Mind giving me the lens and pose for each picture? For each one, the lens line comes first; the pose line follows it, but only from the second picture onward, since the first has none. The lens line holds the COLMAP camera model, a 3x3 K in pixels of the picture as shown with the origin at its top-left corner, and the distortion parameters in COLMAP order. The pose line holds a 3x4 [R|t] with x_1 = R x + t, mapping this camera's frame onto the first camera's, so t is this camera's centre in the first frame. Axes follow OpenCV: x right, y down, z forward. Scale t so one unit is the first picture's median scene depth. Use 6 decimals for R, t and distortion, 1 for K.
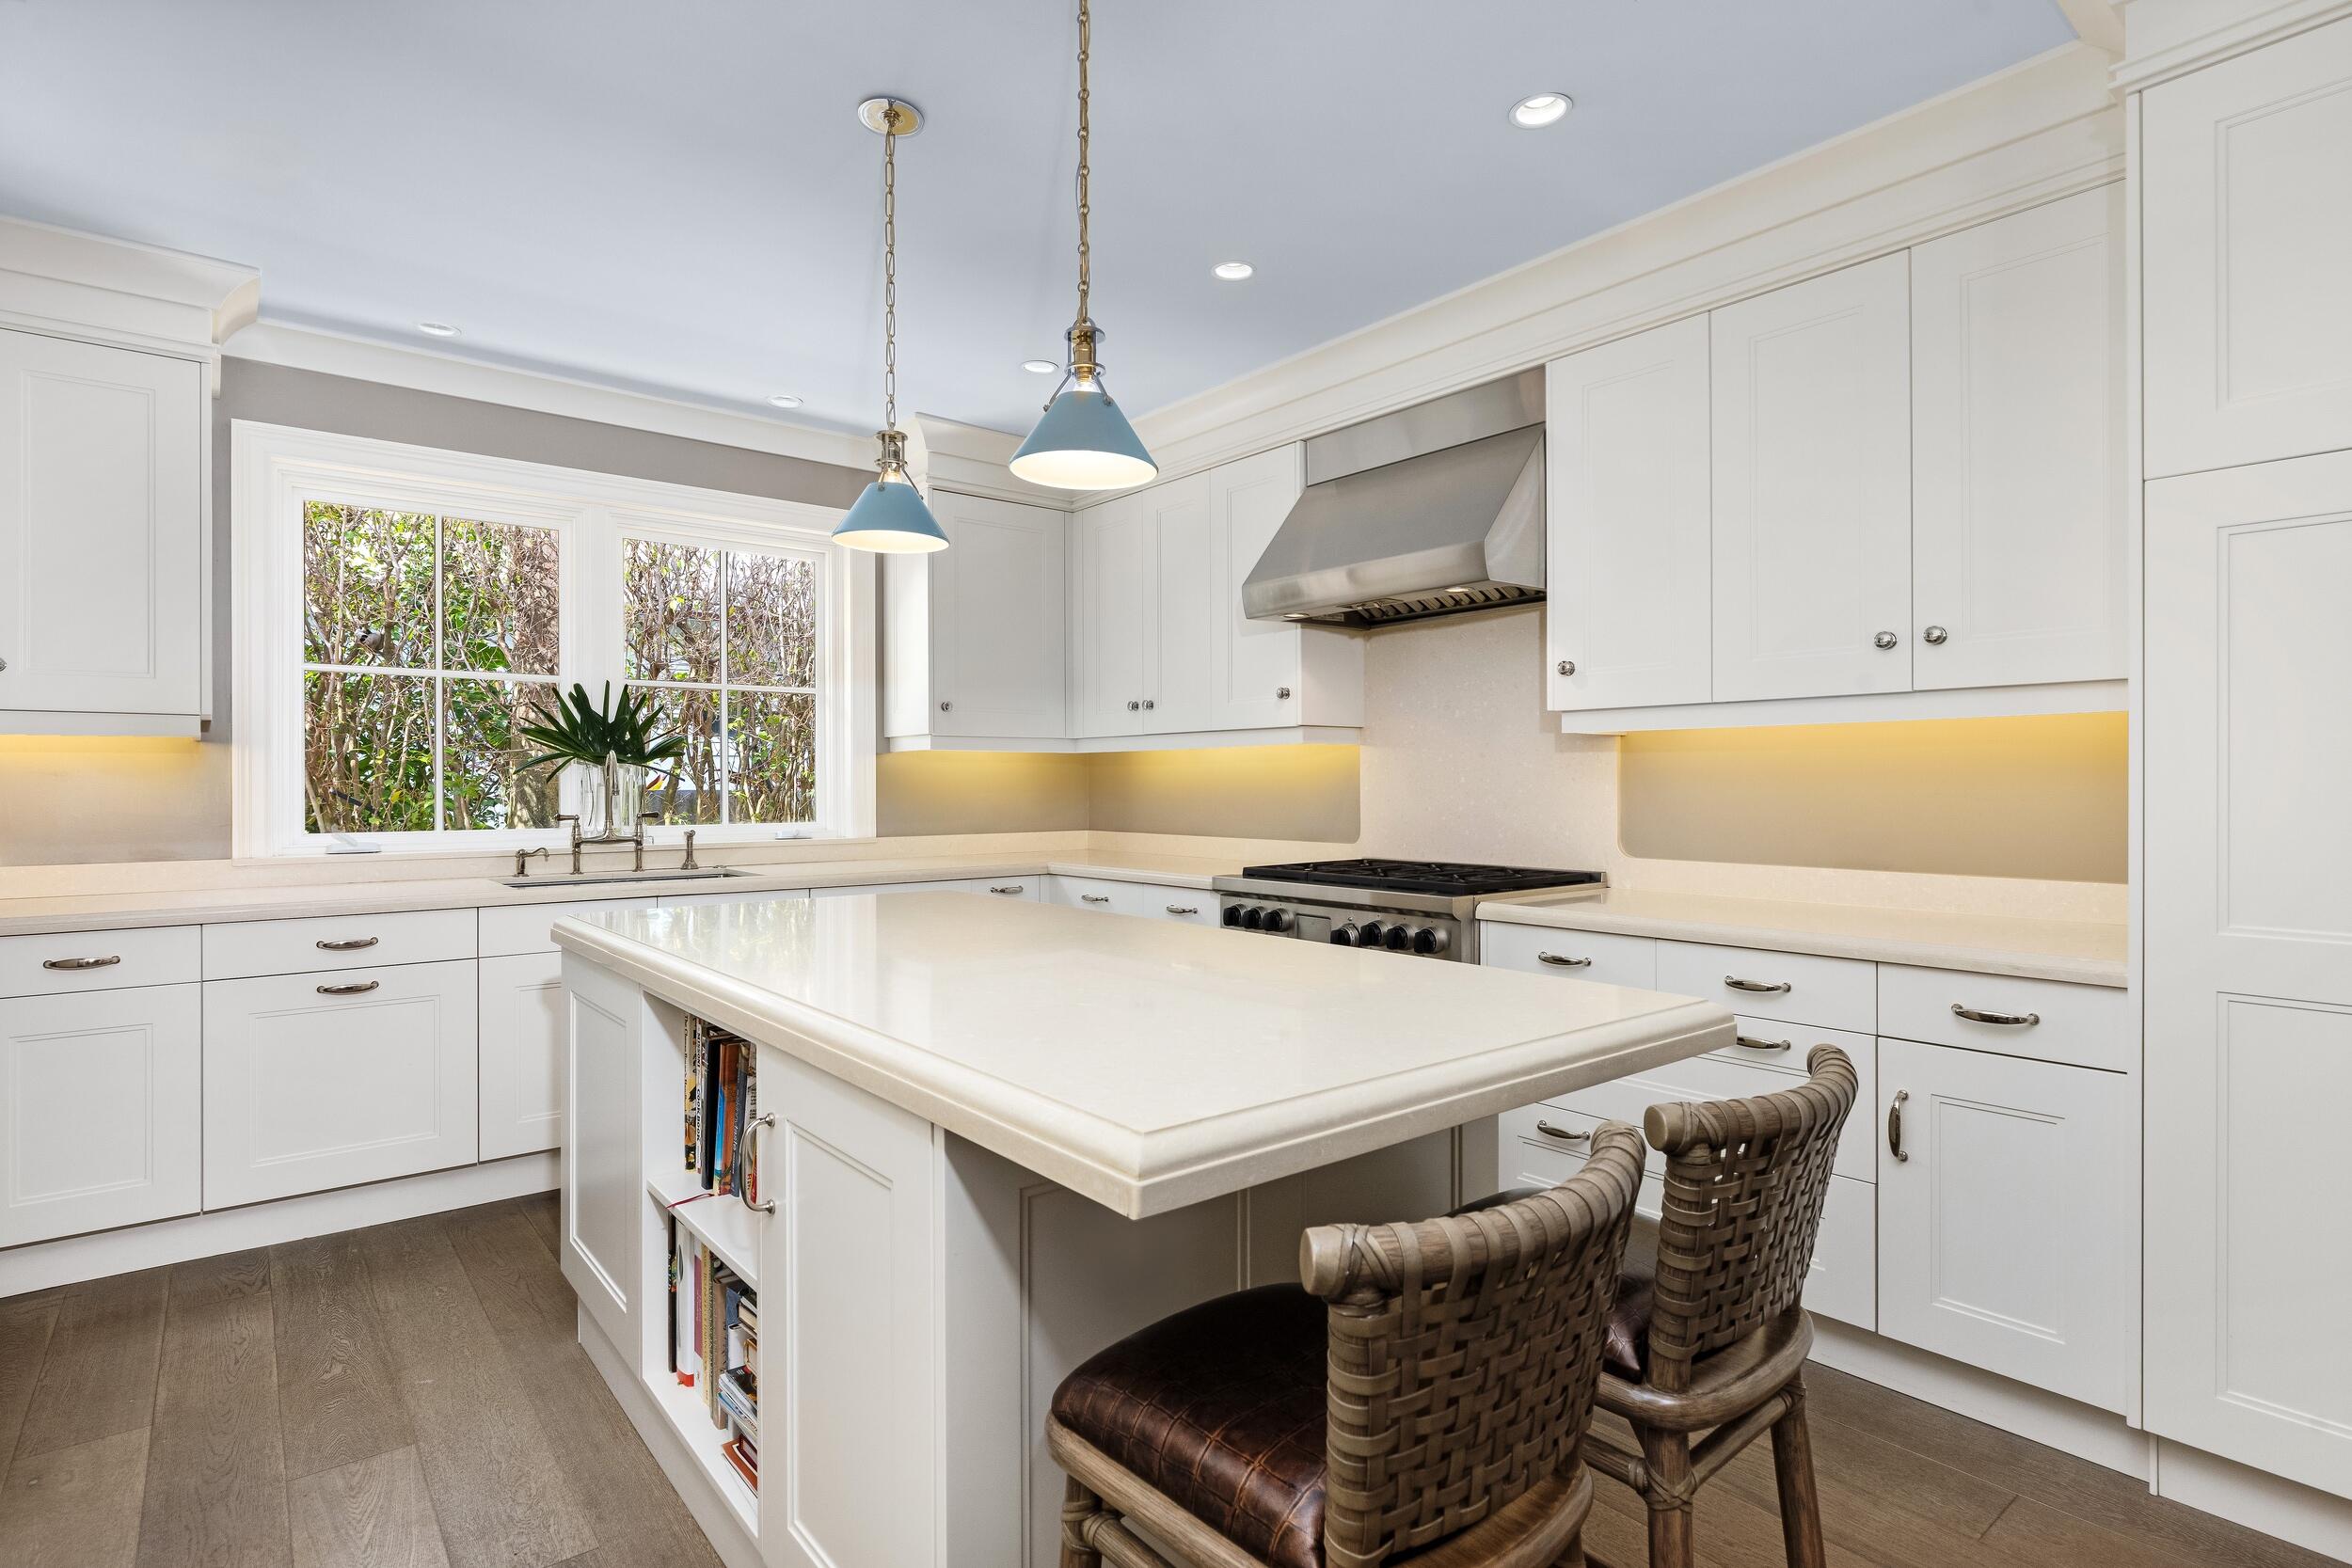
lens RADIAL K [[1174.6, 0, 1172.8], [0, 1174.6, 789.8], [0, 0, 1]] dist [-0.003740, 0.000180]
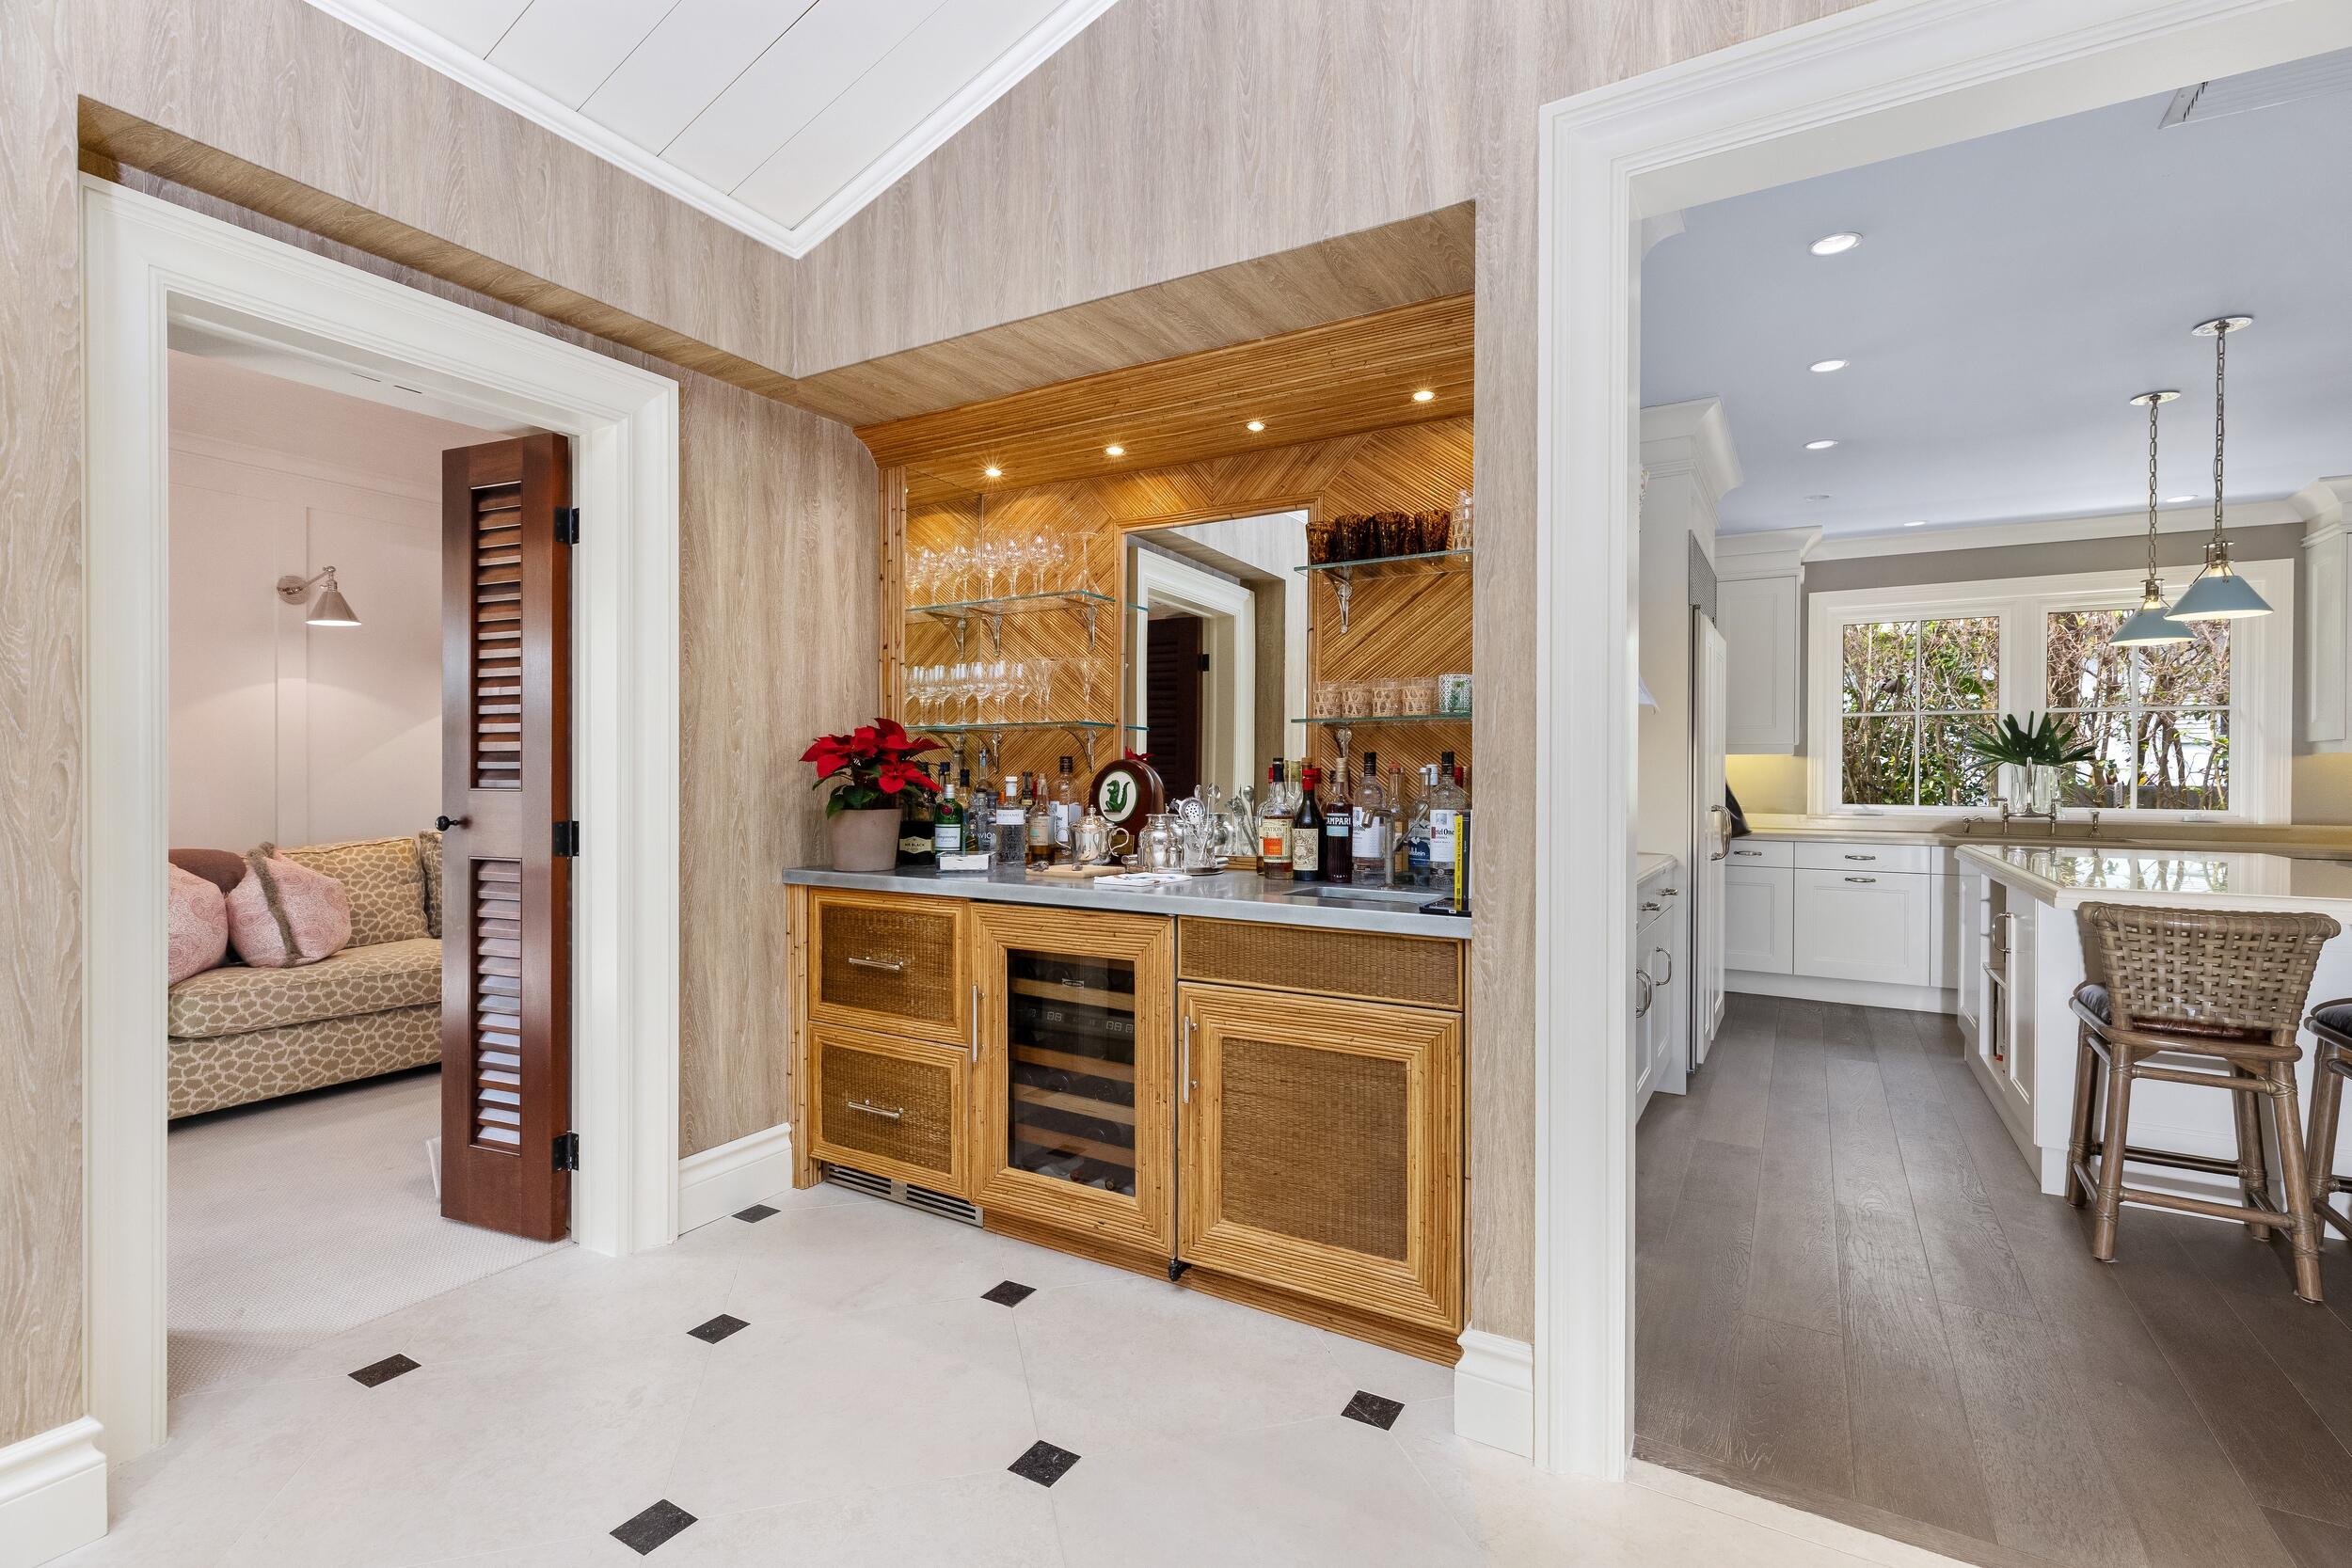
lens RADIAL K [[1064.9, 0, 1175.2], [0, 1064.9, 781.5], [0, 0, 1]] dist [0.001267, 0.000220]
pose [[0.354786, 0.009741, -0.934897, 0.447916], [-0.010705, 0.999923, 0.006356, 0.001992], [0.934886, 0.007752, 0.354863, -0.568180]]
